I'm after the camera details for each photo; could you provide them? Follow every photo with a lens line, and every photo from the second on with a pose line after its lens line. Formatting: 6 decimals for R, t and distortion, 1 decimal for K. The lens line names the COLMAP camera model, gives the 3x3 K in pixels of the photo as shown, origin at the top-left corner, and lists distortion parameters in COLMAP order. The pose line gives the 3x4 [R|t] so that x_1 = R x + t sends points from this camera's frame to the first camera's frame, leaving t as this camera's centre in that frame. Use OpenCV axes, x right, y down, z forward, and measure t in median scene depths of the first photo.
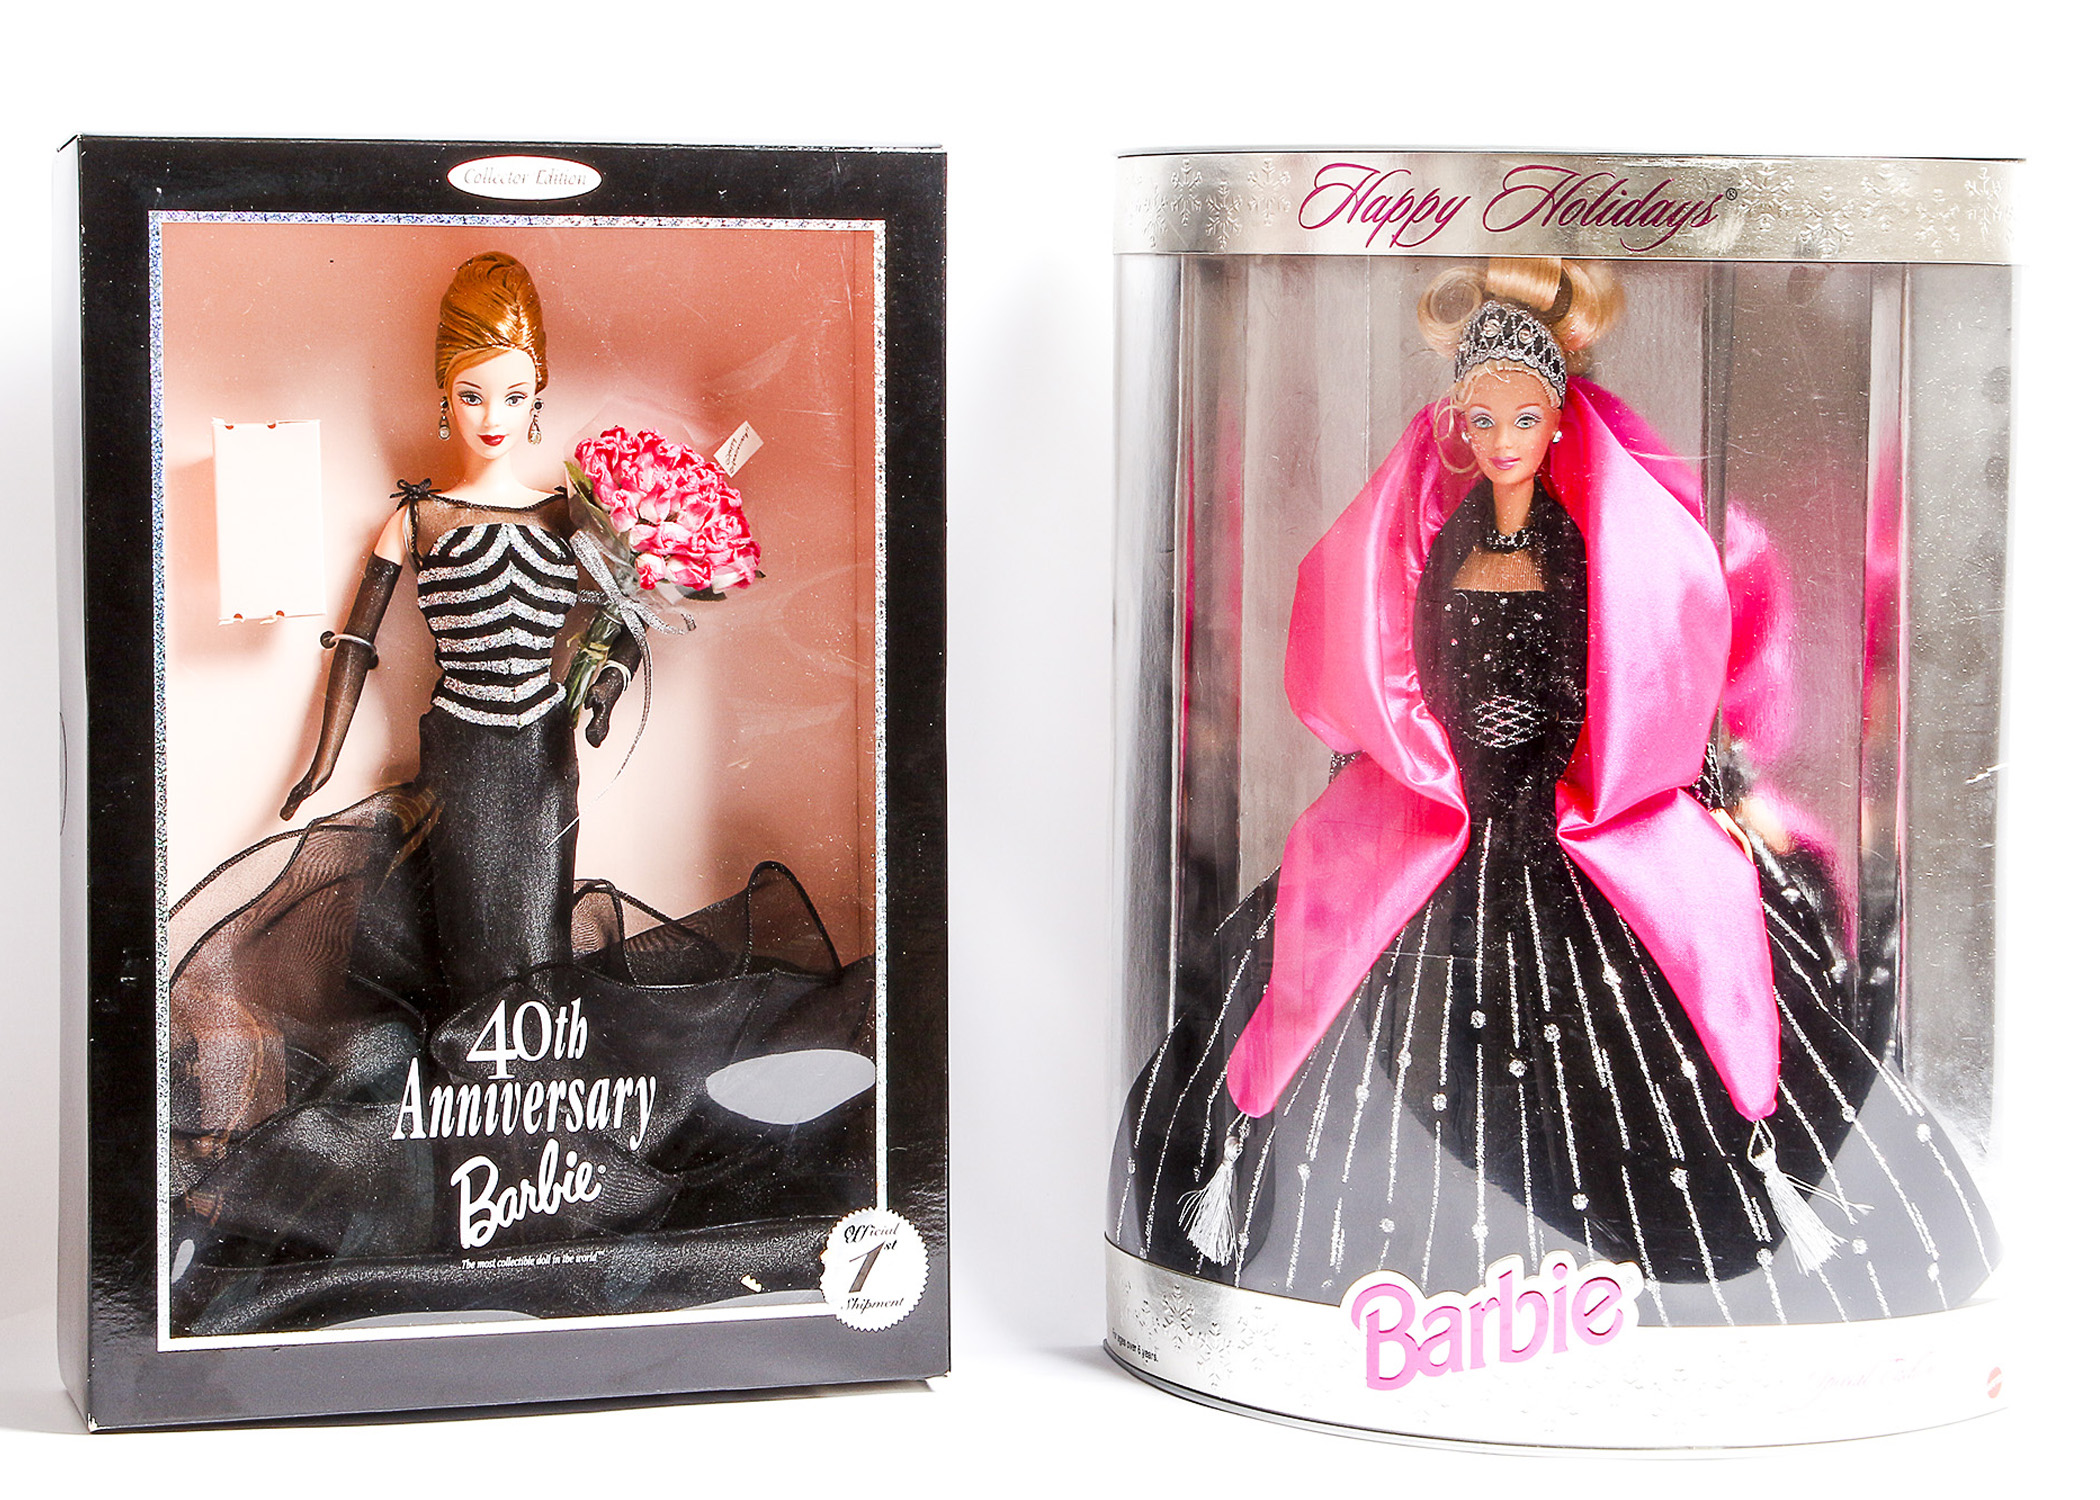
lens RADIAL K [[5059.0, 0, 1022.2], [0, 5059.0, 566.1], [0, 0, 1]] dist [-0.016406, 0.000000]
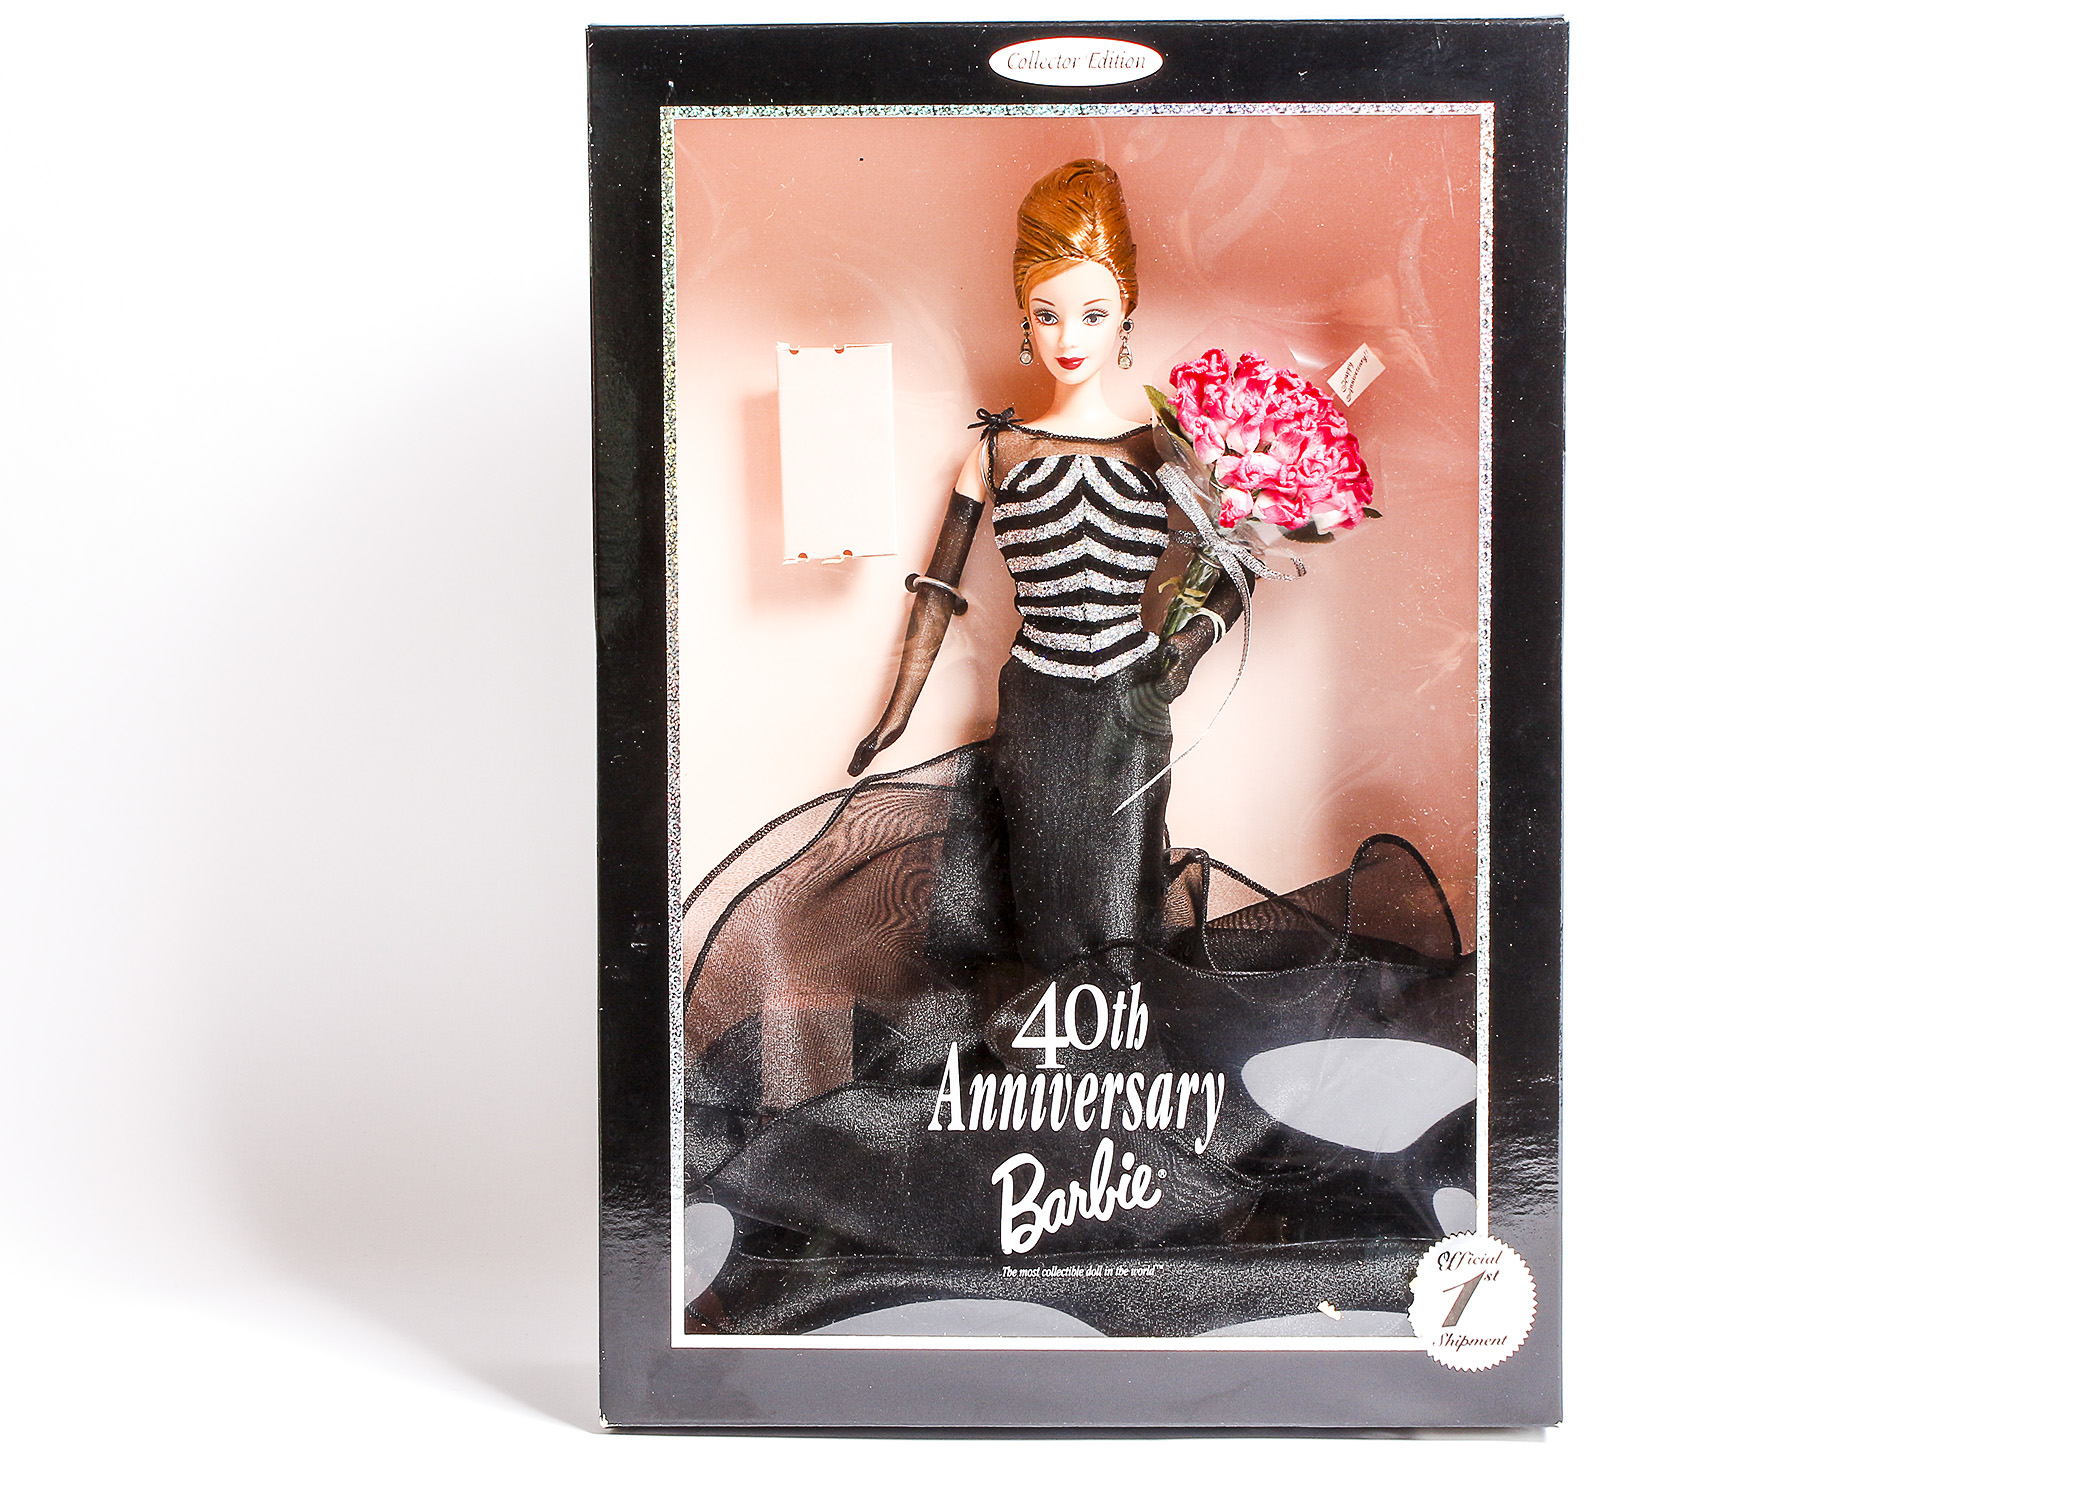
lens RADIAL K [[3679.5, 0, 964.5], [0, 3679.5, 687.5], [0, 0, 1]] dist [-0.021785, 0.000000]
pose [[0.950427, 0.016370, -0.310517, 0.084629], [-0.007165, 0.999501, 0.030762, 0.013314], [0.310865, -0.027012, 0.950070, 0.372103]]
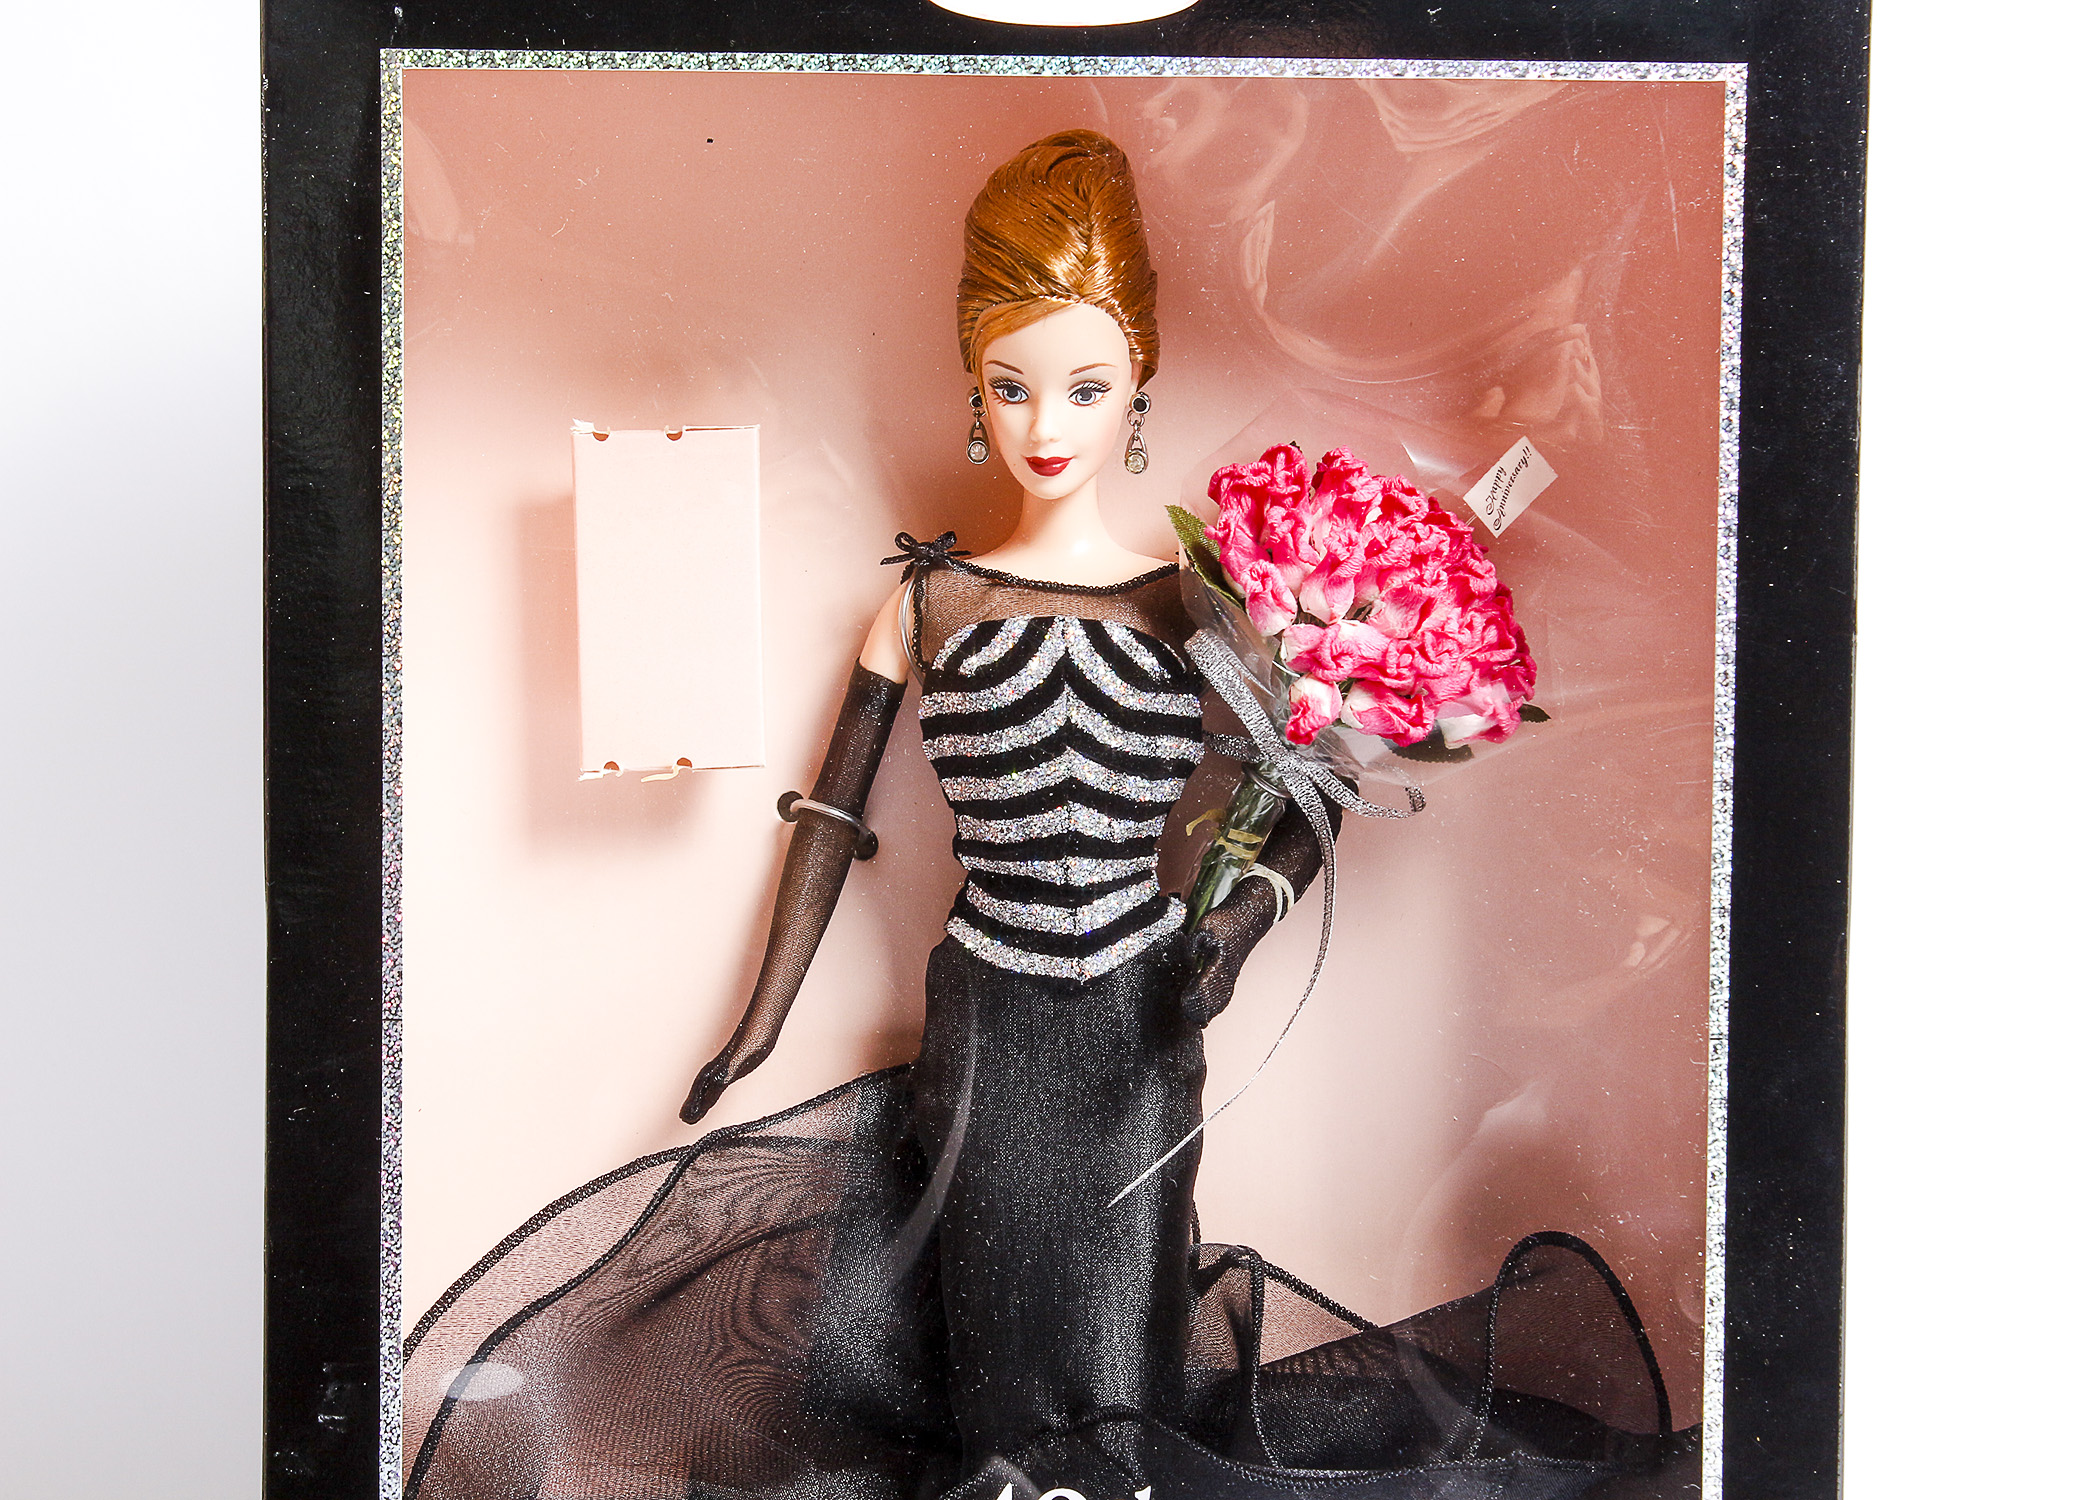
lens RADIAL K [[5110.1, 0, 972.9], [0, 5110.1, 659.2], [0, 0, 1]] dist [0.087665, 0.000000]
pose [[0.954727, 0.026569, -0.296293, 0.056494], [-0.019183, 0.999429, 0.027808, -0.019464], [0.296863, -0.020866, 0.954692, 0.465506]]
